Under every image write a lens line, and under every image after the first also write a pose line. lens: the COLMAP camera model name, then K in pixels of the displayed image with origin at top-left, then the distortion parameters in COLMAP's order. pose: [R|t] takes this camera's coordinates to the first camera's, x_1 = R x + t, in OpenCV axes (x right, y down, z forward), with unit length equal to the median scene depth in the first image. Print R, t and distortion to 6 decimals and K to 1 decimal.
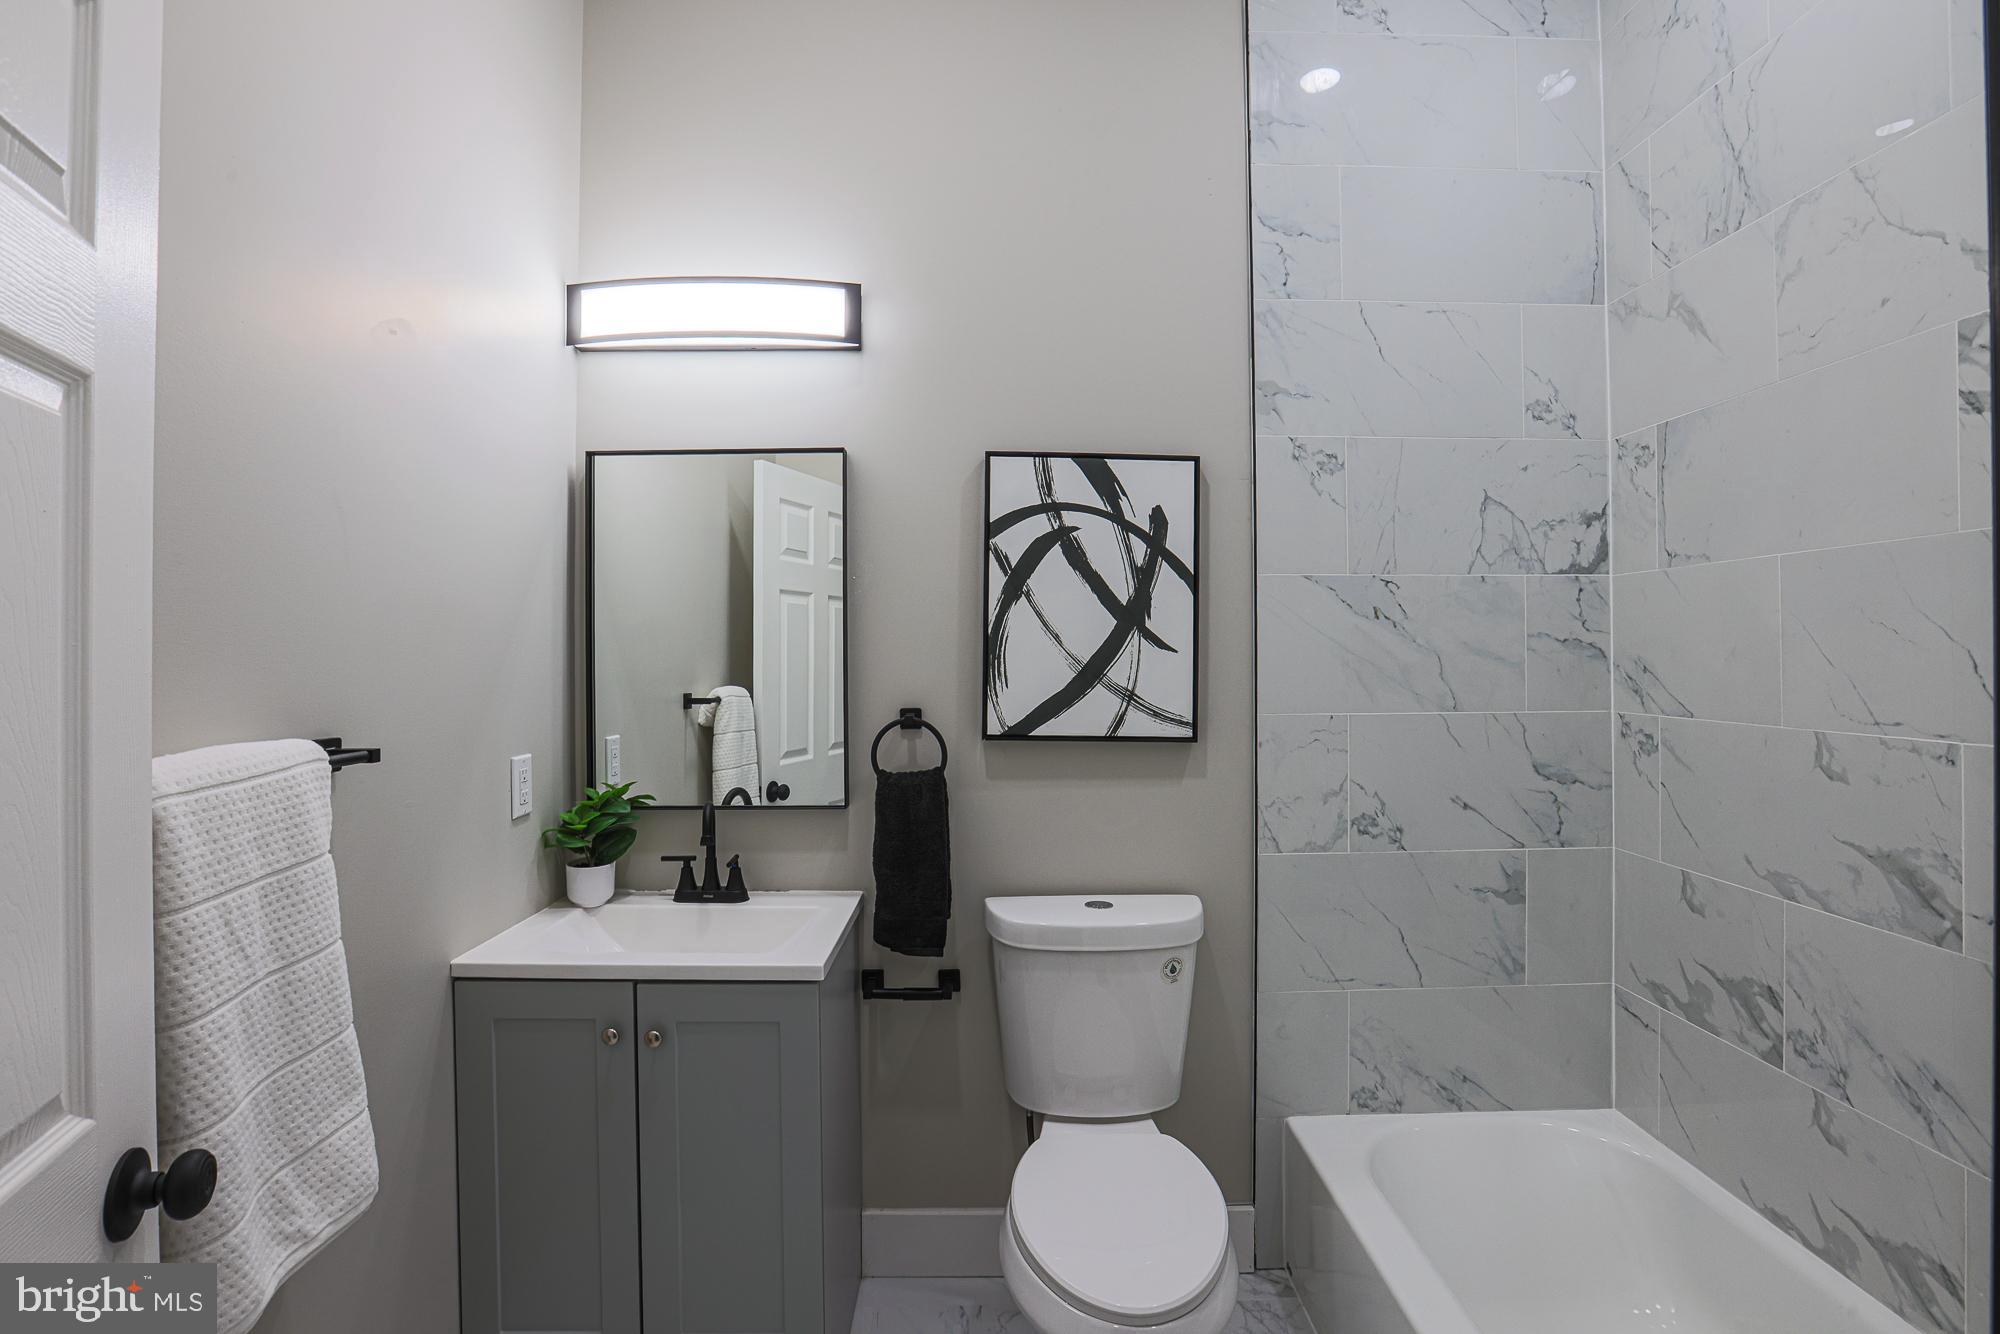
lens RADIAL K [[941.7, 0, 979.8], [0, 941.7, 661.4], [0, 0, 1]] dist [-0.035512, 0.012796]
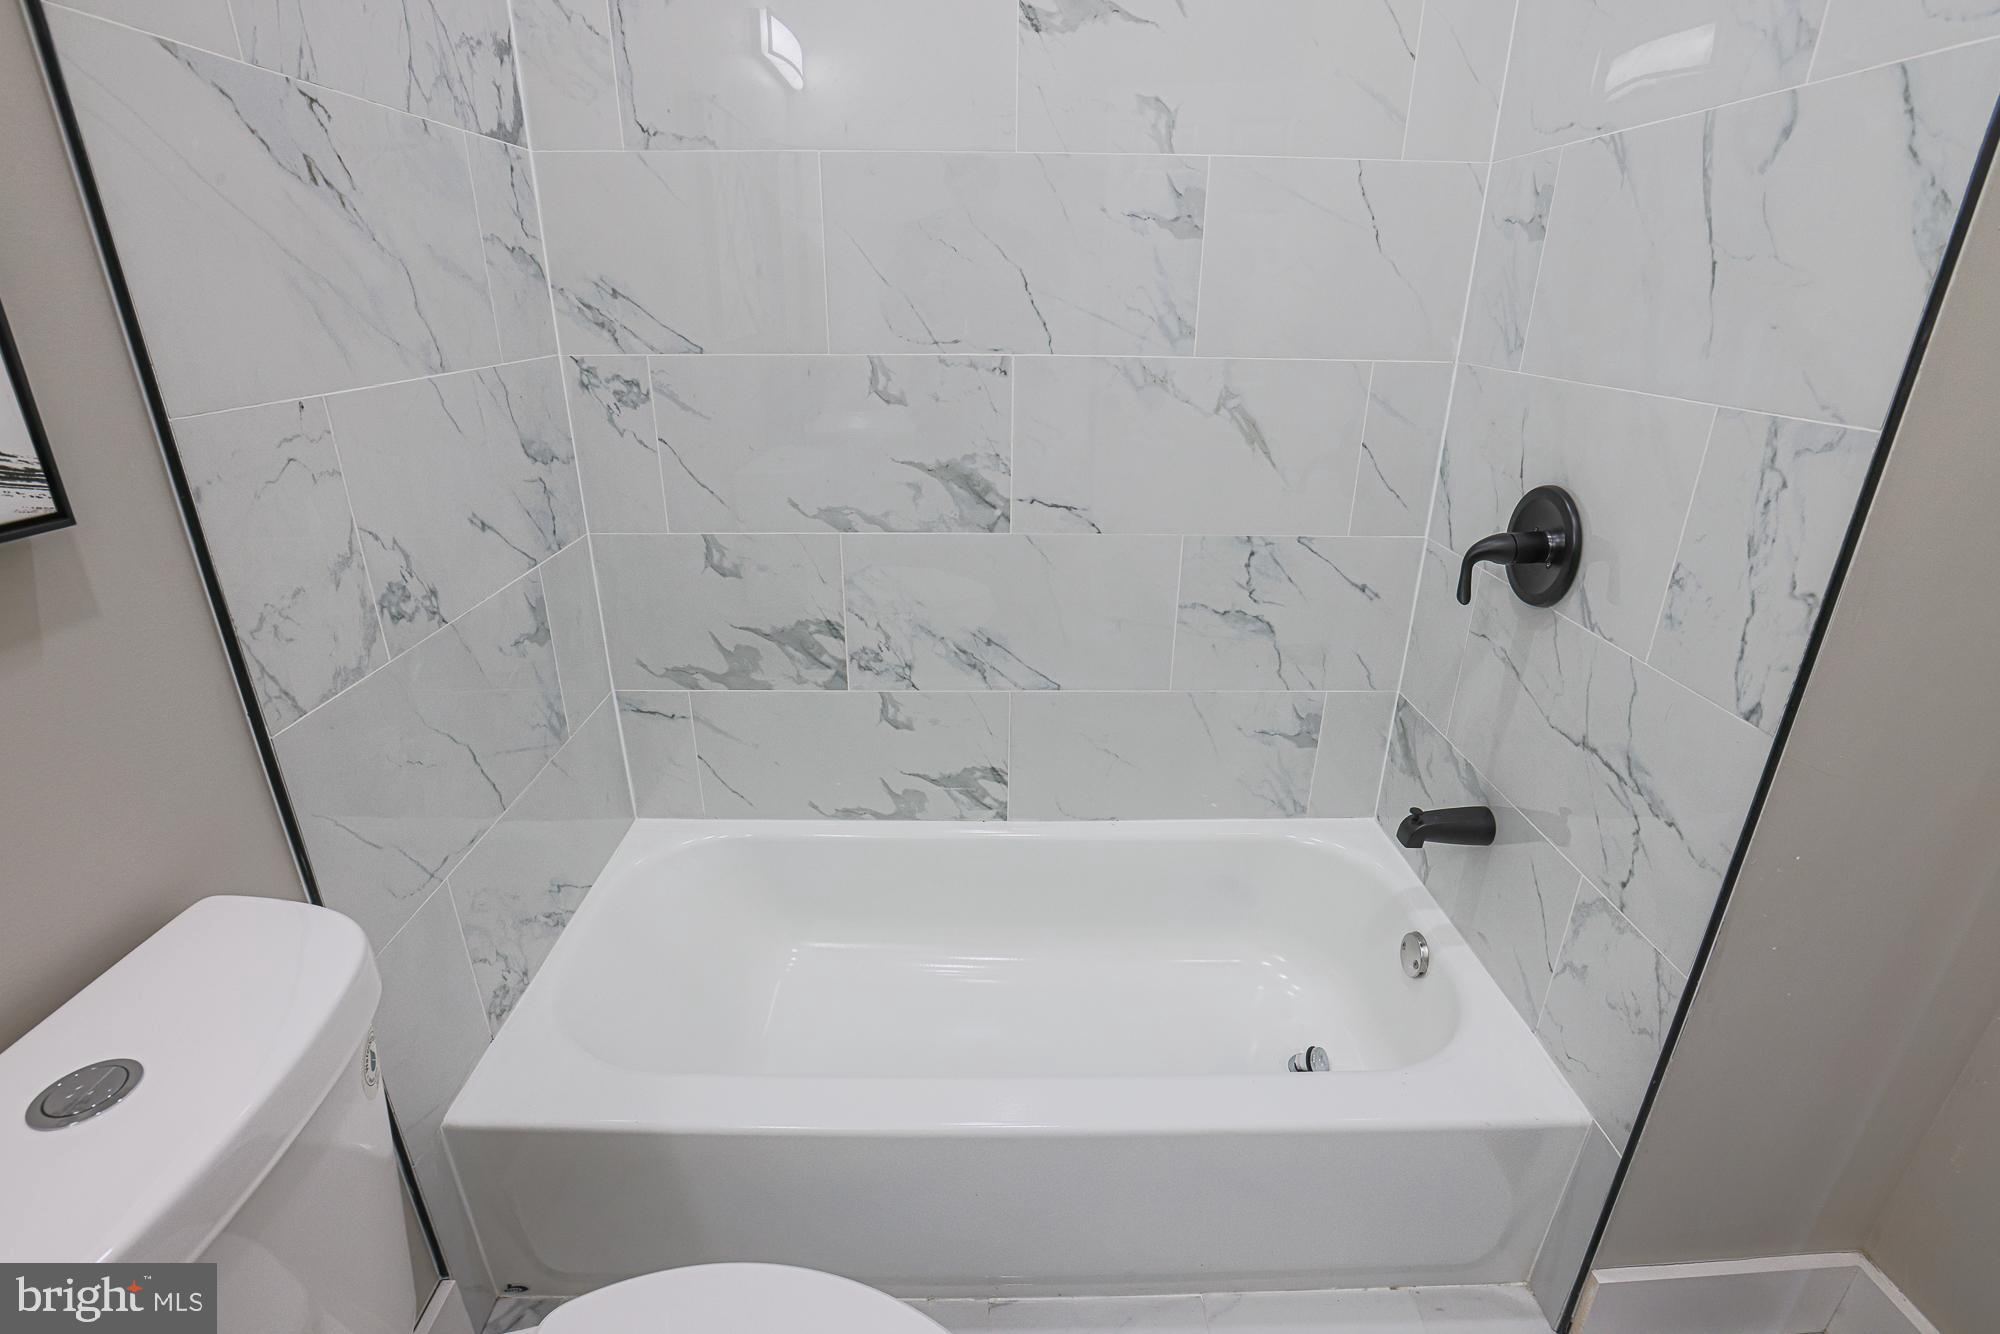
lens RADIAL K [[941.7, 0, 1001.0], [0, 941.7, 653.3], [0, 0, 1]] dist [-0.035512, 0.012796]
pose [[-0.020335, -0.358380, 0.933354, -0.140799], [0.002913, 0.933522, 0.358508, 0.013795], [-0.999789, 0.010009, -0.017939, 0.868727]]
